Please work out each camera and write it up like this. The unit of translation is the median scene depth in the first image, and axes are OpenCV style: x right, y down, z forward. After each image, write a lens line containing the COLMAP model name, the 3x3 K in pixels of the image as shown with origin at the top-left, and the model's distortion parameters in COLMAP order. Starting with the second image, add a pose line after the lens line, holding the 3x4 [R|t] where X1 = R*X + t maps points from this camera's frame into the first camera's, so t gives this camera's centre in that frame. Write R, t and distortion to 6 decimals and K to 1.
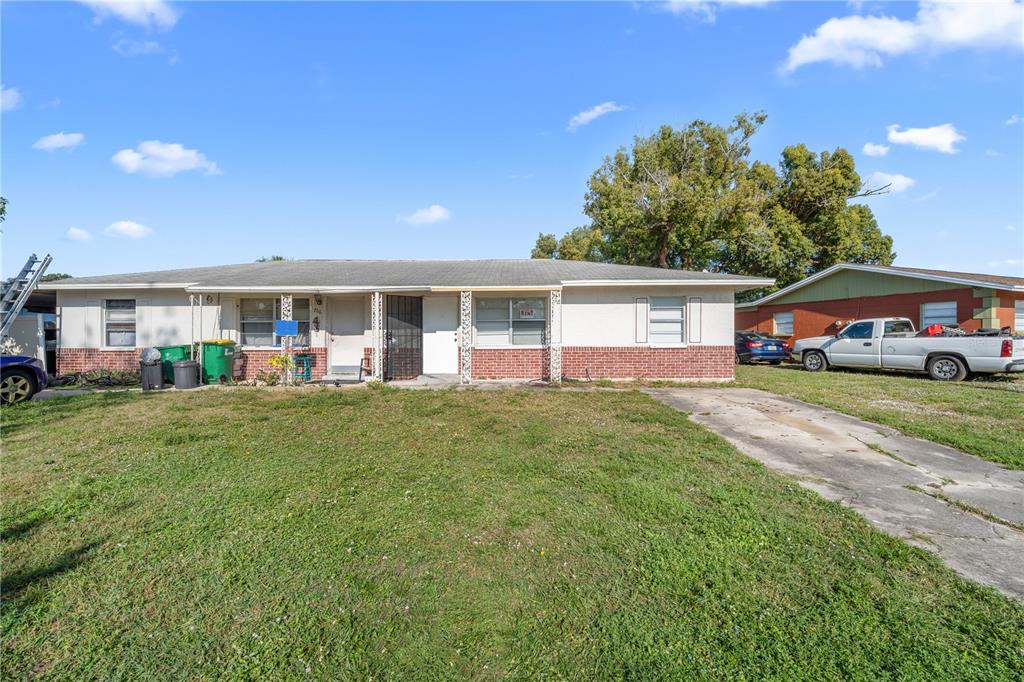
lens RADIAL K [[431.8, 0, 510.0], [0, 431.8, 345.6], [0, 0, 1]] dist [-0.031644, 0.001910]
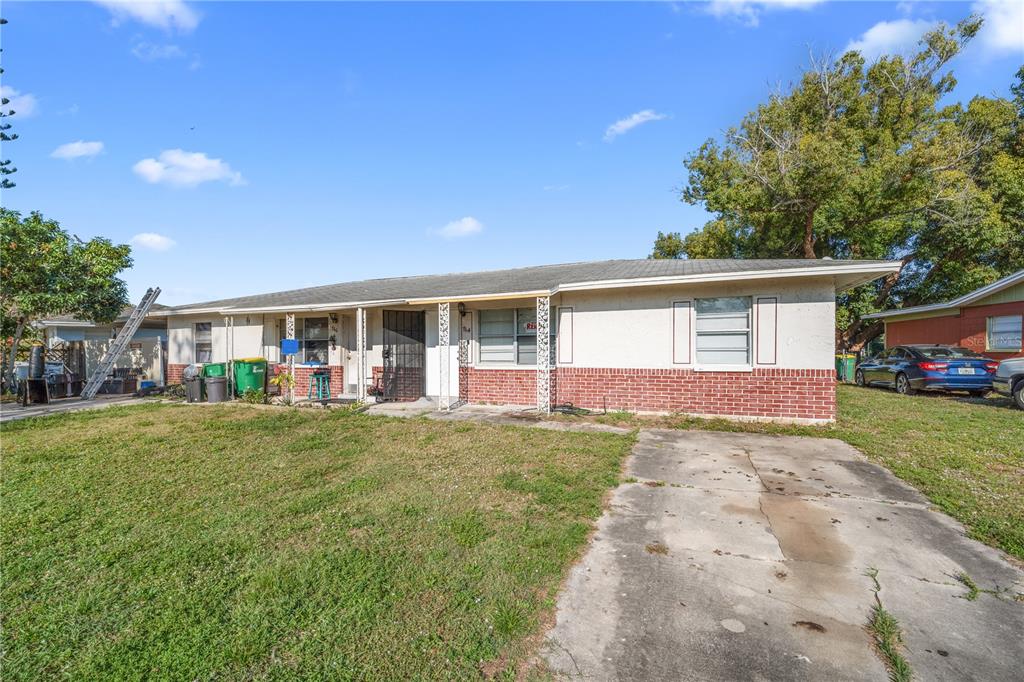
lens RADIAL K [[431.8, 0, 518.8], [0, 431.8, 362.2], [0, 0, 1]] dist [-0.031644, 0.001910]
pose [[0.927572, 0.007220, -0.373574, 0.321201], [-0.005144, 0.999965, 0.006555, -0.012112], [0.373608, -0.004159, 0.927577, 0.230377]]
